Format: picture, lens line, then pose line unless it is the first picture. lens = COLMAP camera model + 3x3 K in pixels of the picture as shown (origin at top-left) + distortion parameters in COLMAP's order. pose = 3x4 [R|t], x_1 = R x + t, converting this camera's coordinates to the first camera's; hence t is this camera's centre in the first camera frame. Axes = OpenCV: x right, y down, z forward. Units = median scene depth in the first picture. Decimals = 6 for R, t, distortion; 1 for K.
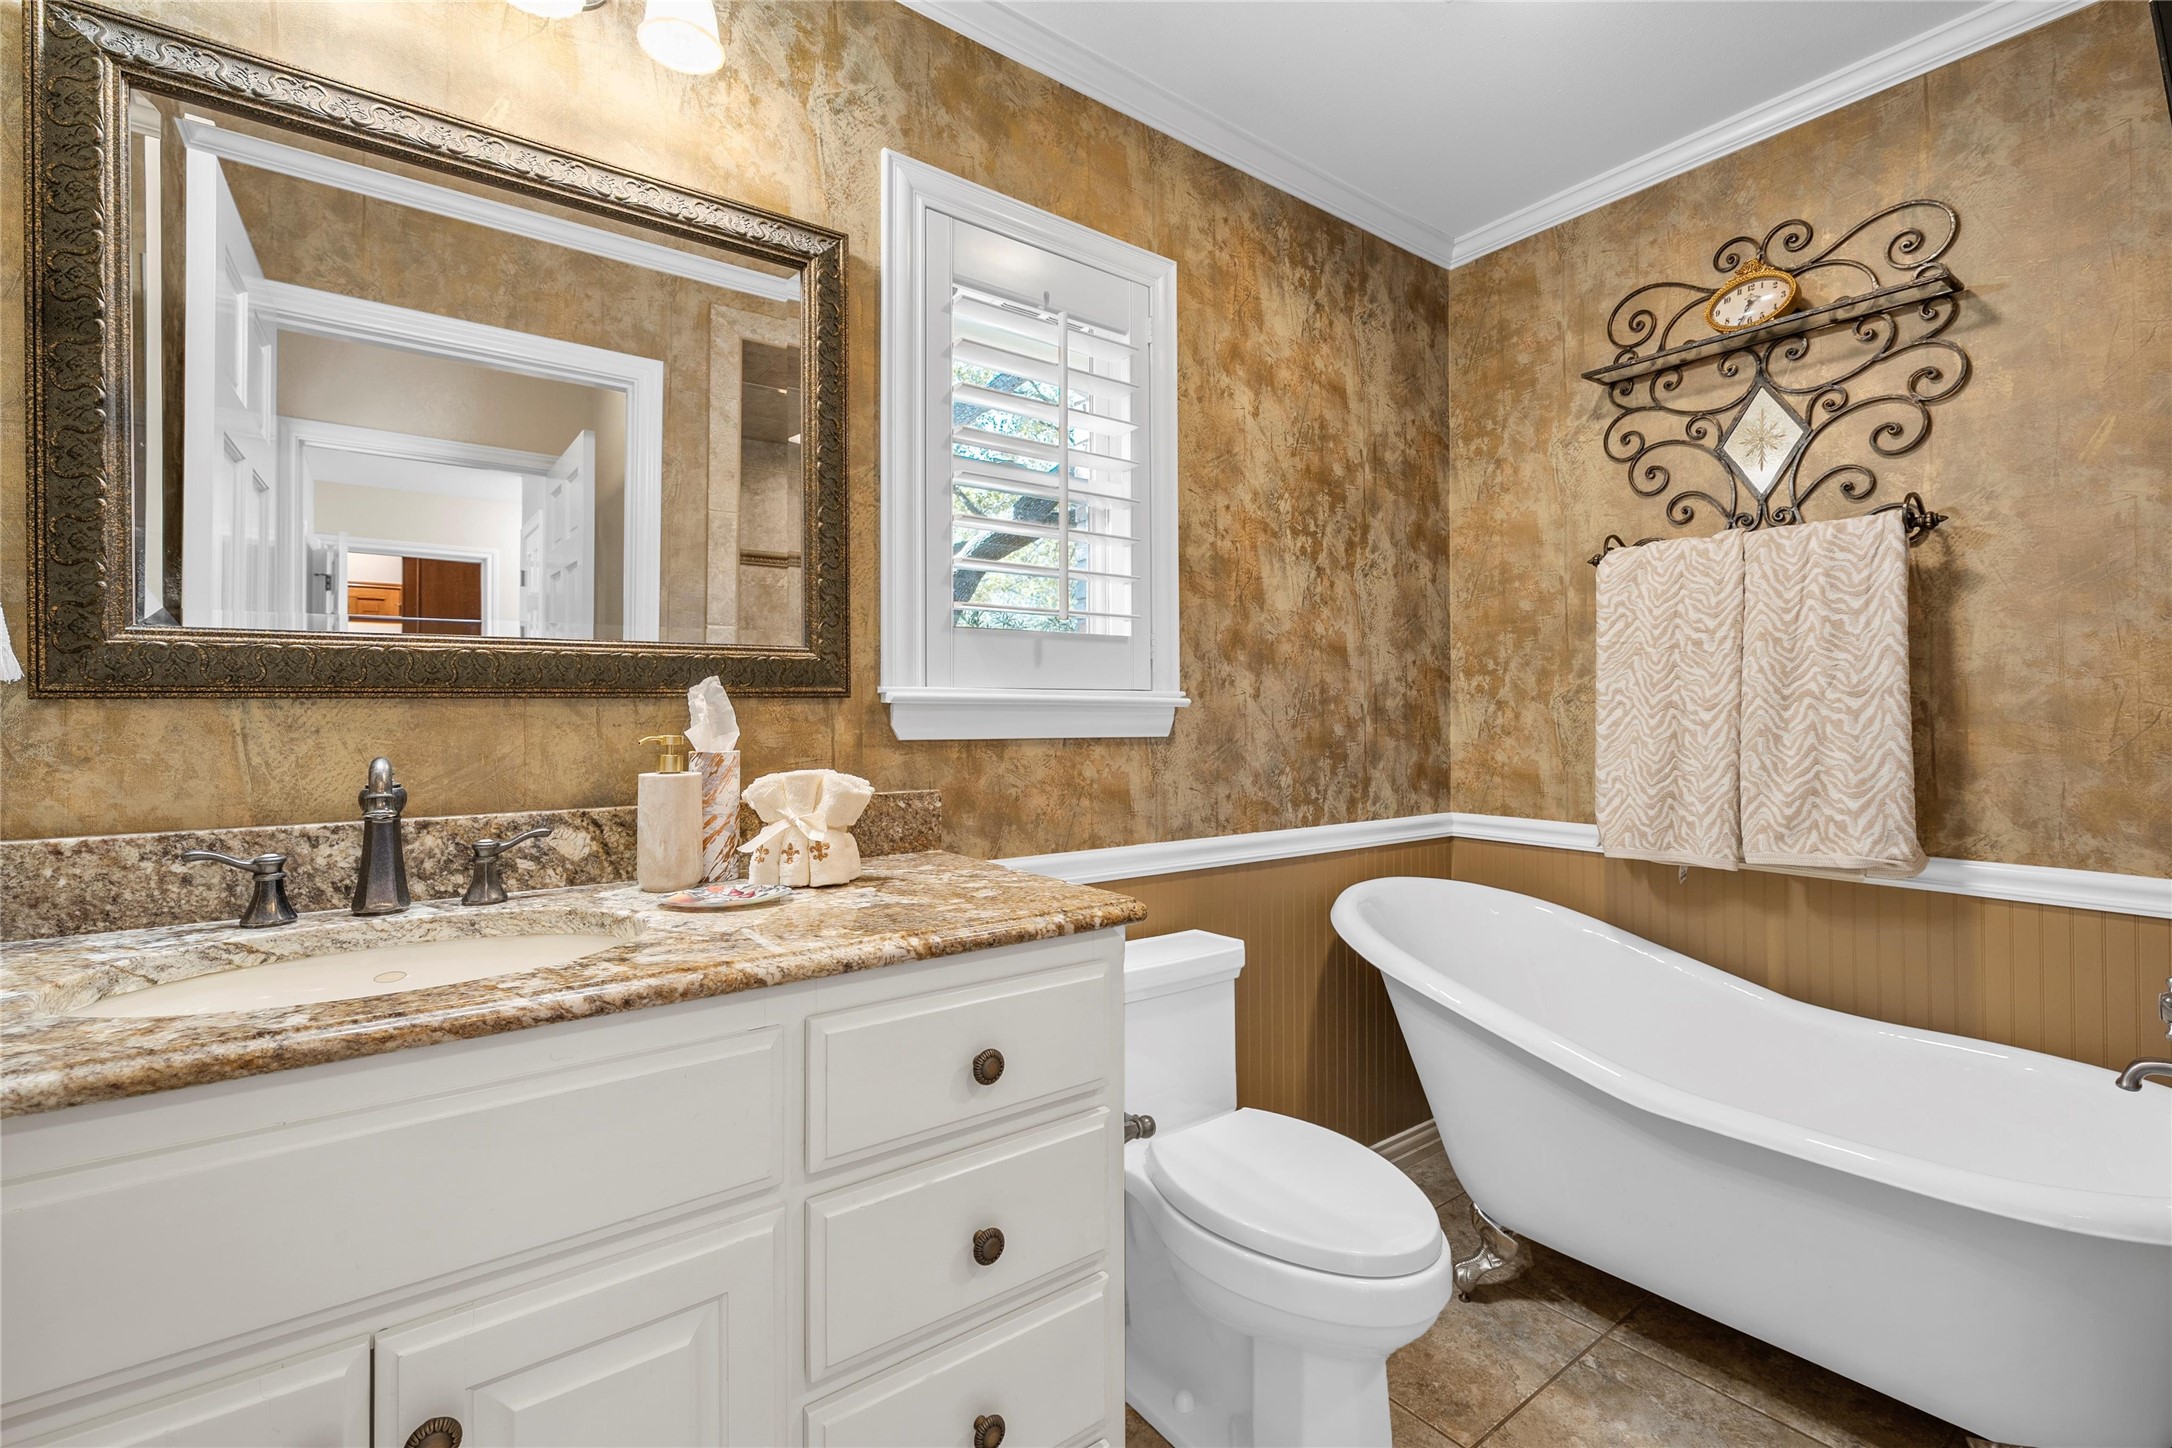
lens RADIAL K [[961.4, 0, 1087.4], [0, 961.4, 717.3], [0, 0, 1]] dist [0.004364, -0.001680]
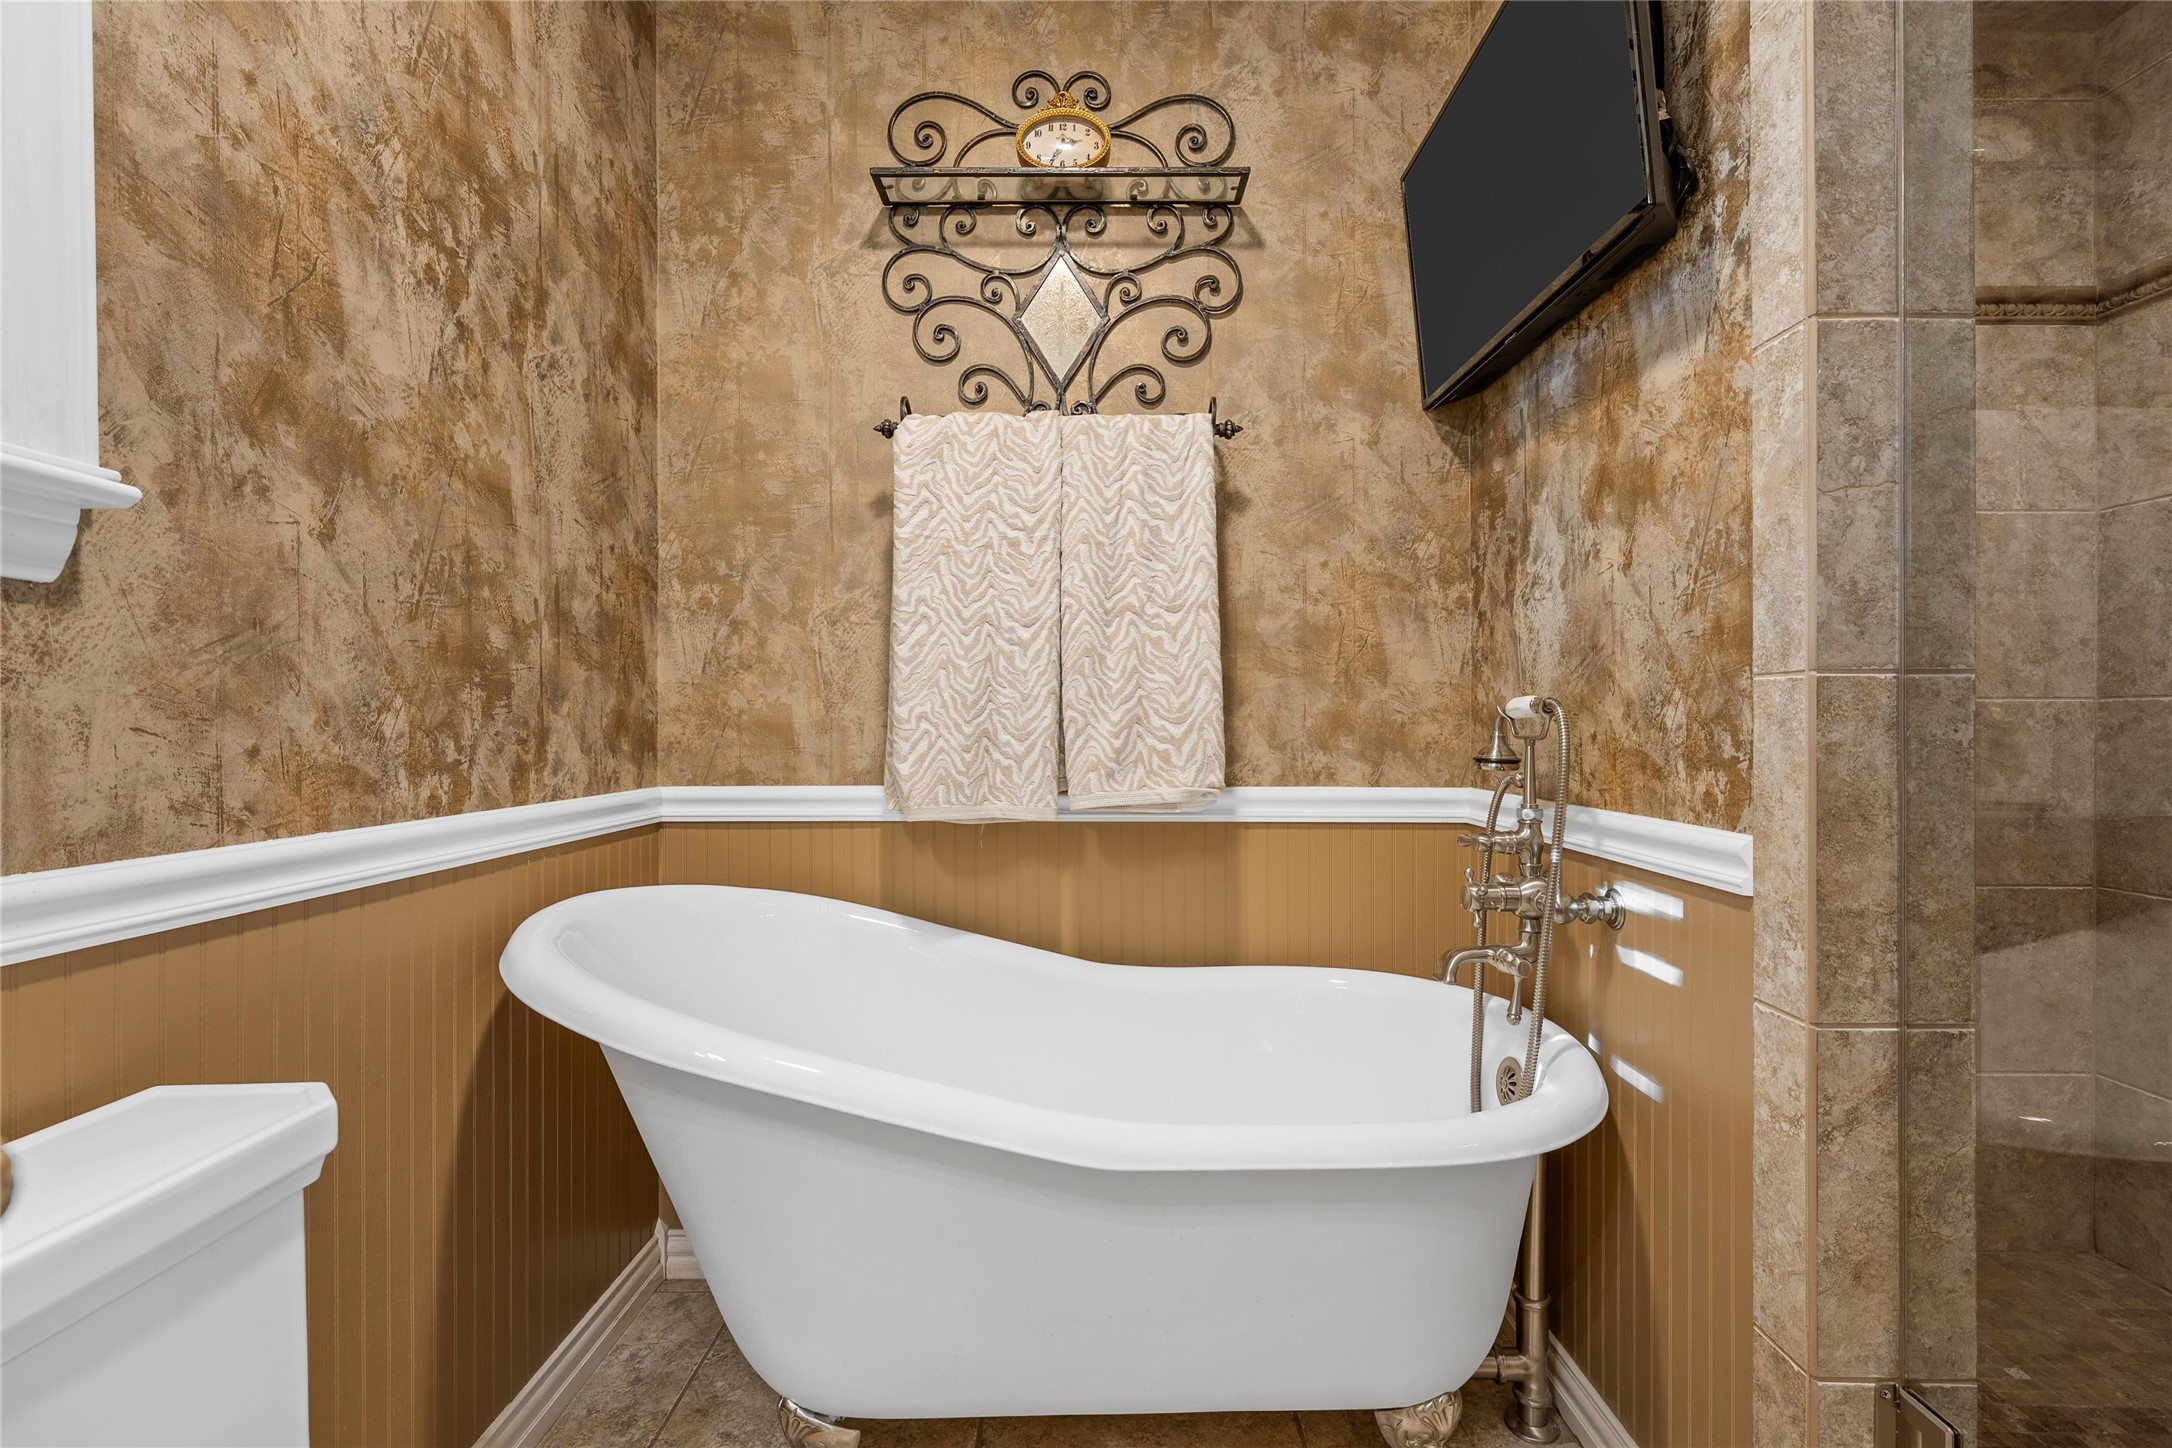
lens RADIAL K [[961.4, 0, 1084.0], [0, 961.4, 727.4], [0, 0, 1]] dist [0.004364, -0.001680]
pose [[0.599141, -0.000751, 0.800643, 0.024579], [0.003799, 0.999991, -0.001905, 0.075501], [-0.800634, 0.004183, 0.599139, 0.454754]]
